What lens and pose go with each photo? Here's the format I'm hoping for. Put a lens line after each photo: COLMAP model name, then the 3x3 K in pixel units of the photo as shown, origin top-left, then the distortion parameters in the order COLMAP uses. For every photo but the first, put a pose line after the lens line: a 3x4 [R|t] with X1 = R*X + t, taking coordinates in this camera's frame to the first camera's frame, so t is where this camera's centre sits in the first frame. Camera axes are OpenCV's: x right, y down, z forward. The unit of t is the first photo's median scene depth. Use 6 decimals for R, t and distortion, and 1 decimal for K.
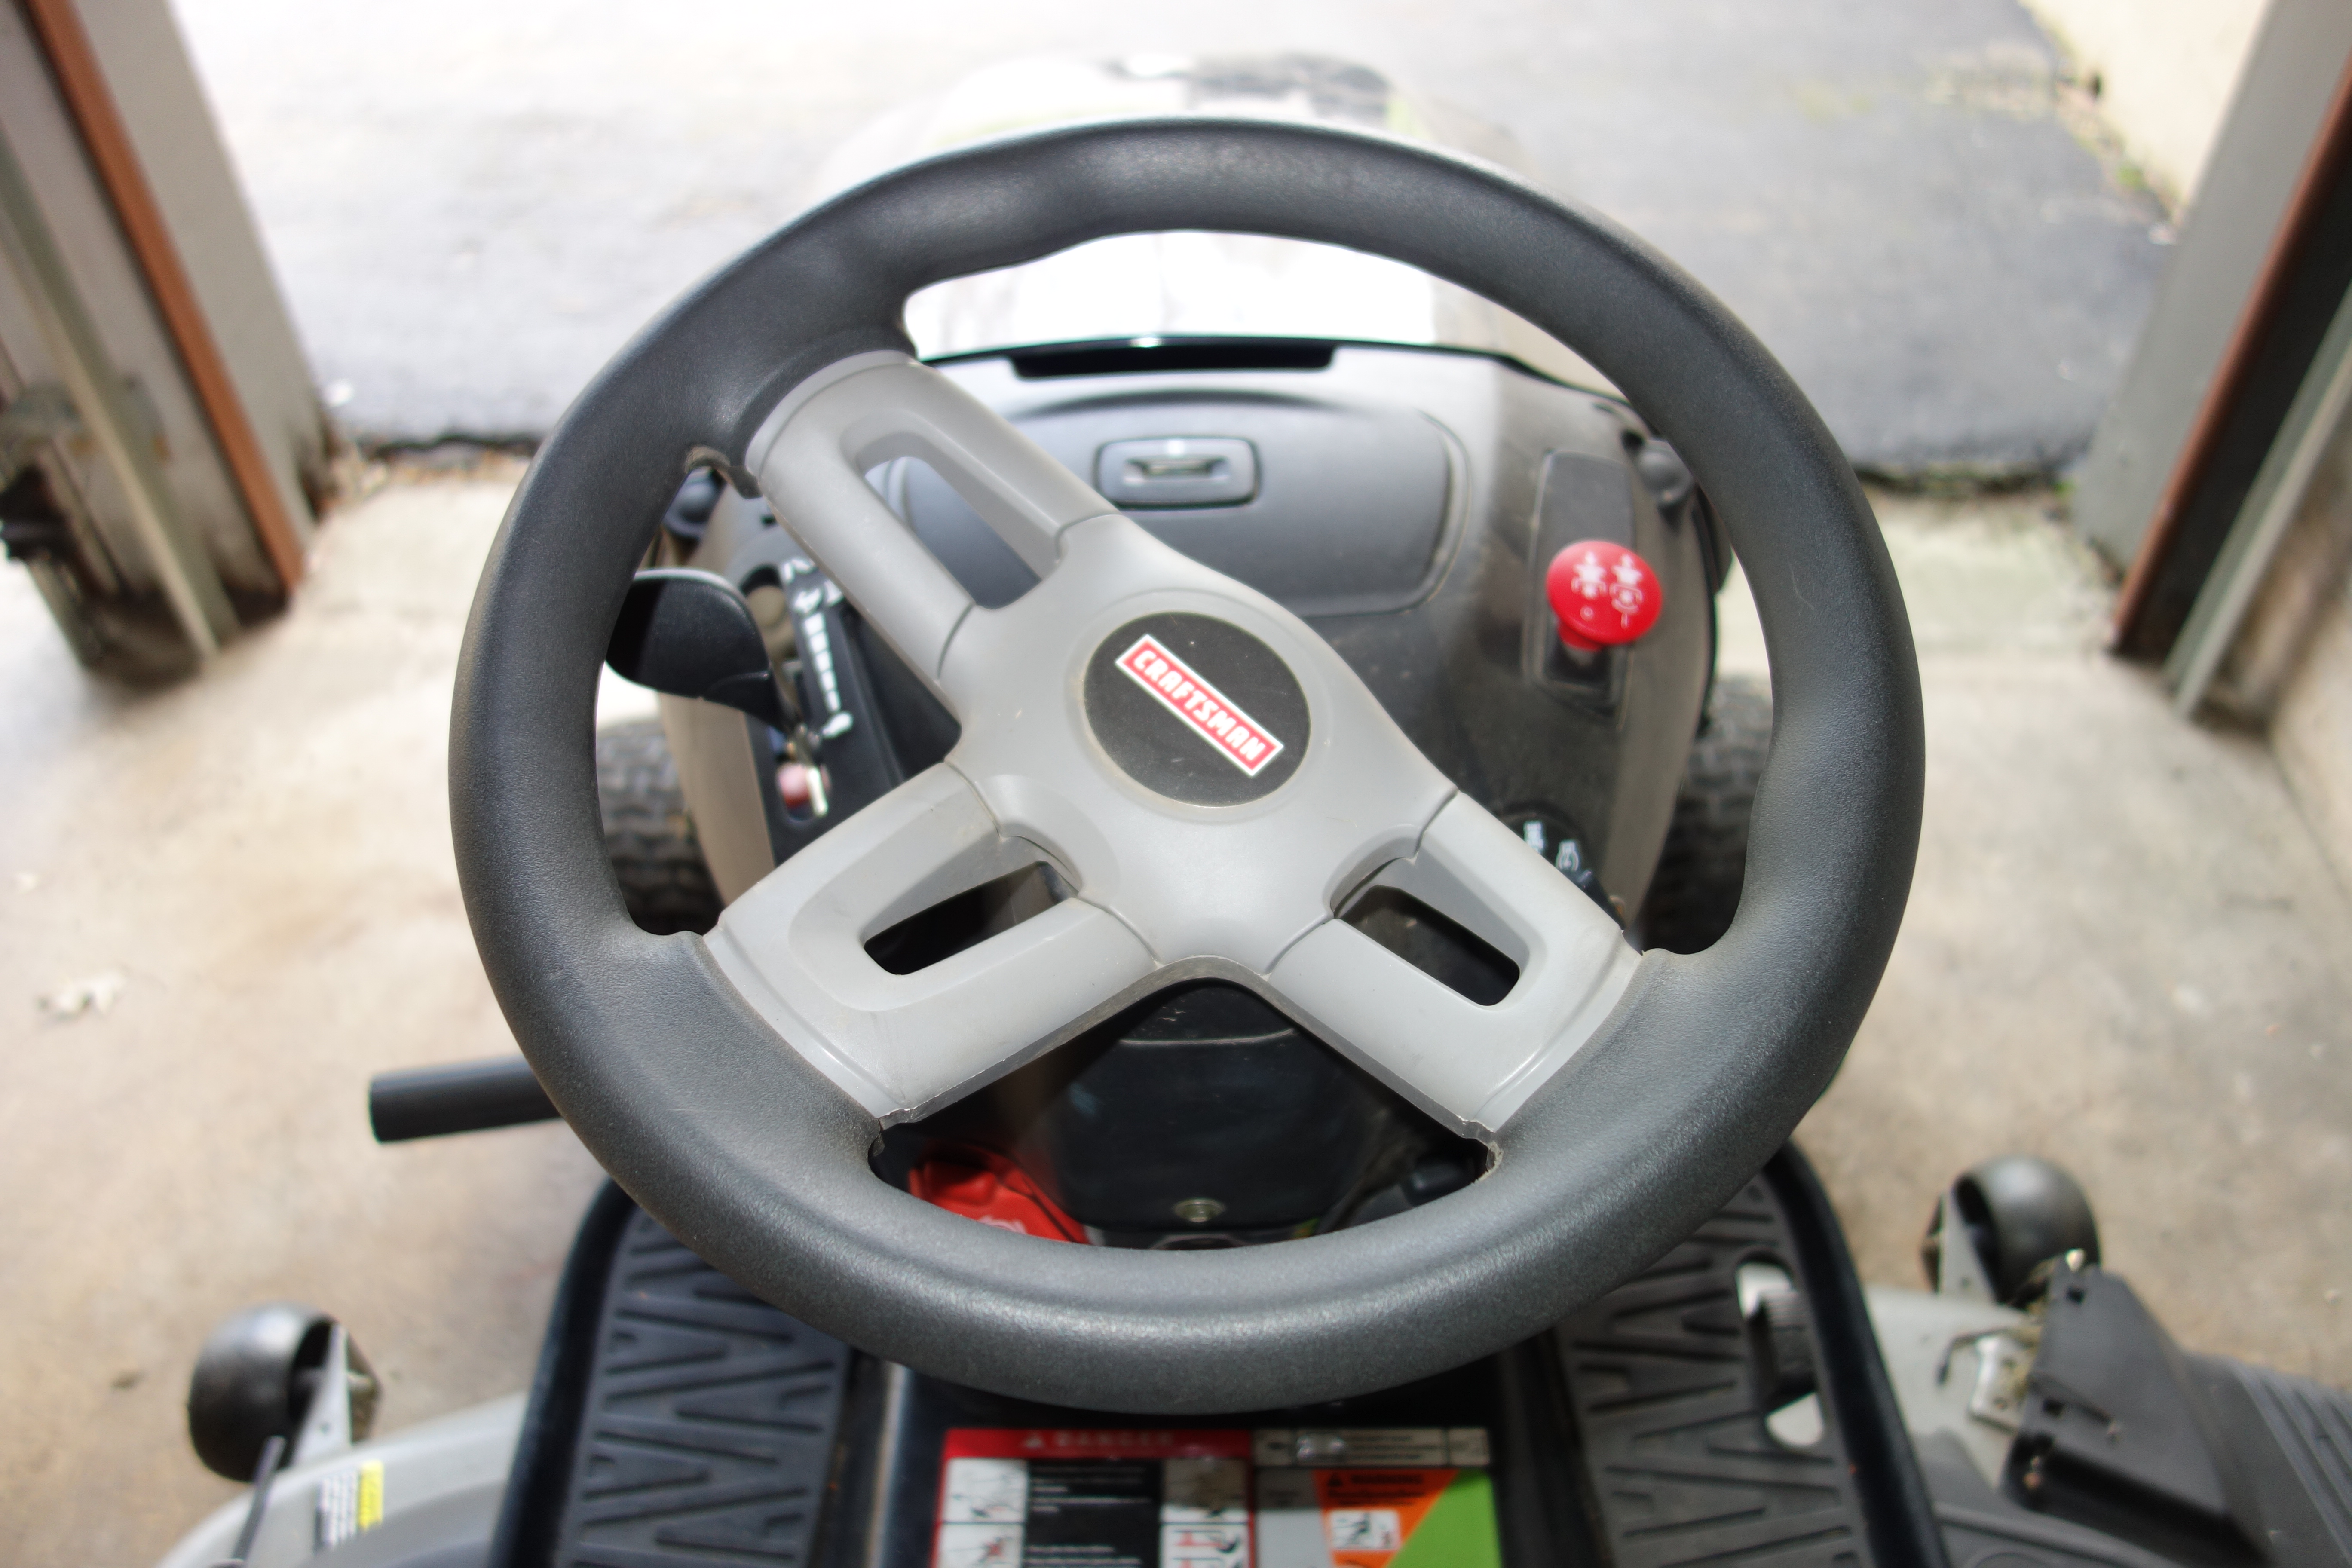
lens RADIAL K [[1853.2, 0, 1176.0], [0, 1853.2, 784.0], [0, 0, 1]] dist [0.007466, -0.002406]
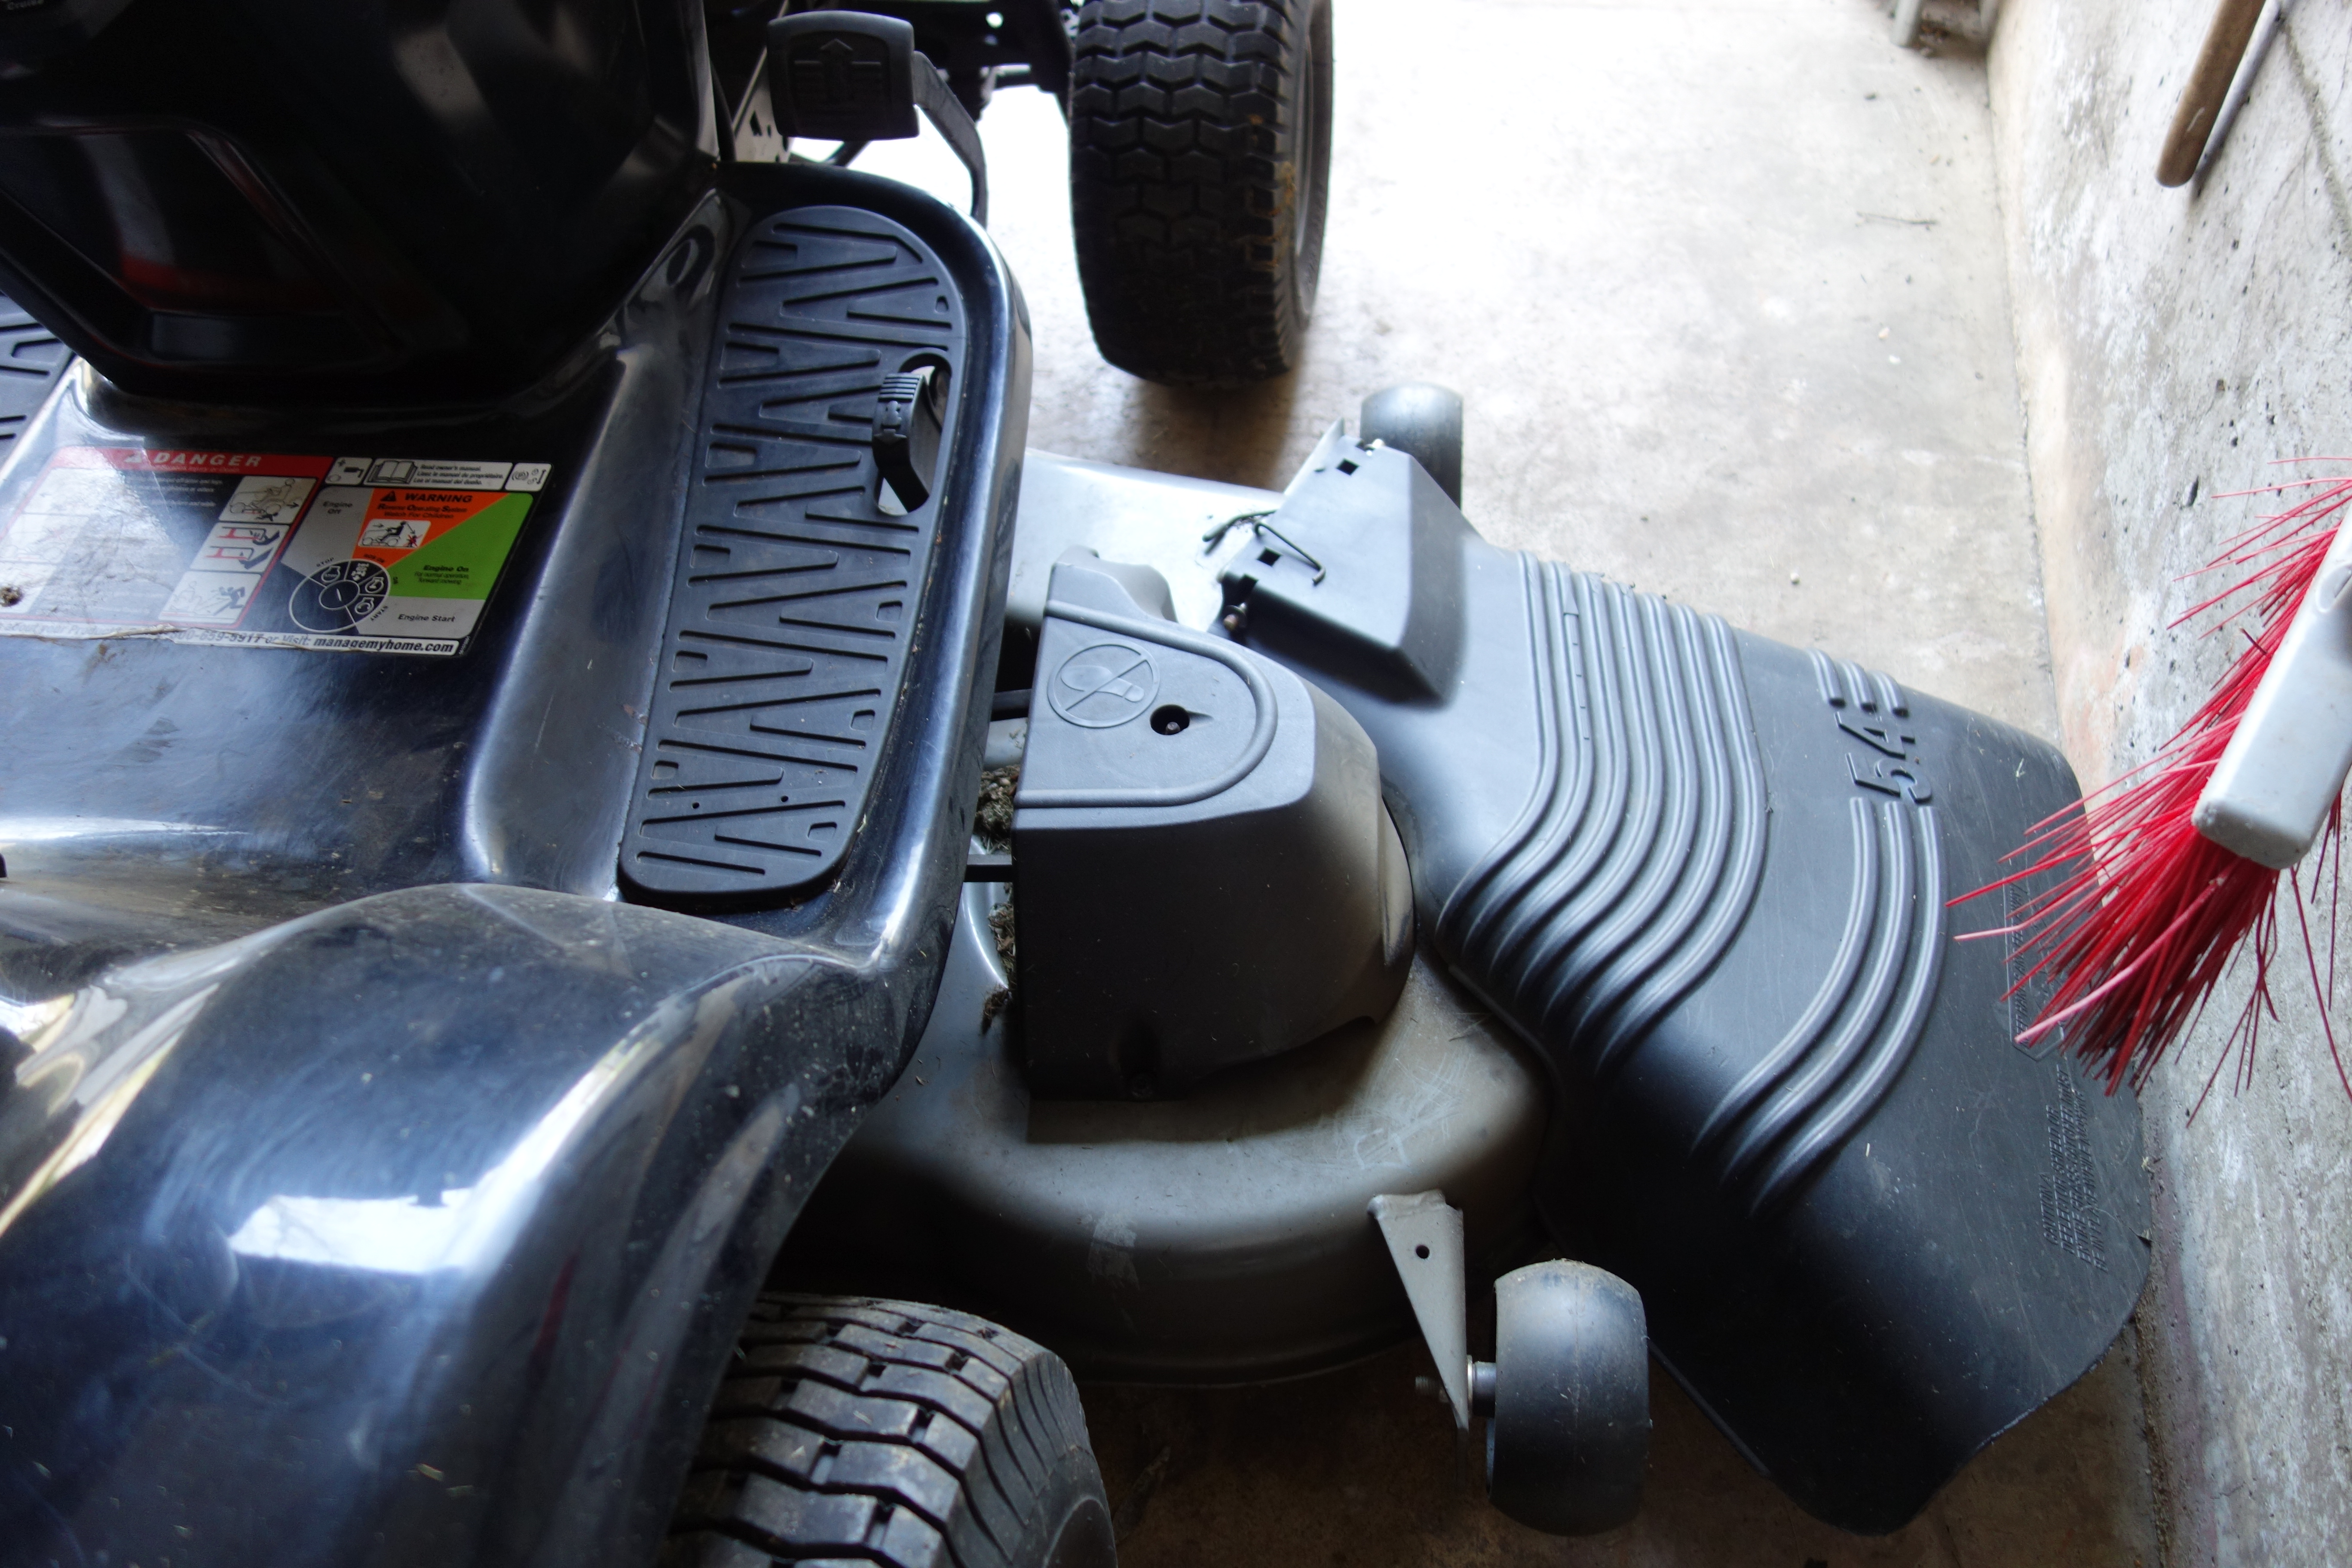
lens RADIAL K [[1853.2, 0, 1176.0], [0, 1853.2, 784.0], [0, 0, 1]] dist [0.007466, -0.002406]
pose [[0.991810, 0.064807, -0.110060, 0.543757], [-0.042901, 0.980680, 0.190855, 0.273401], [0.120303, -0.184570, 0.975429, 0.031906]]
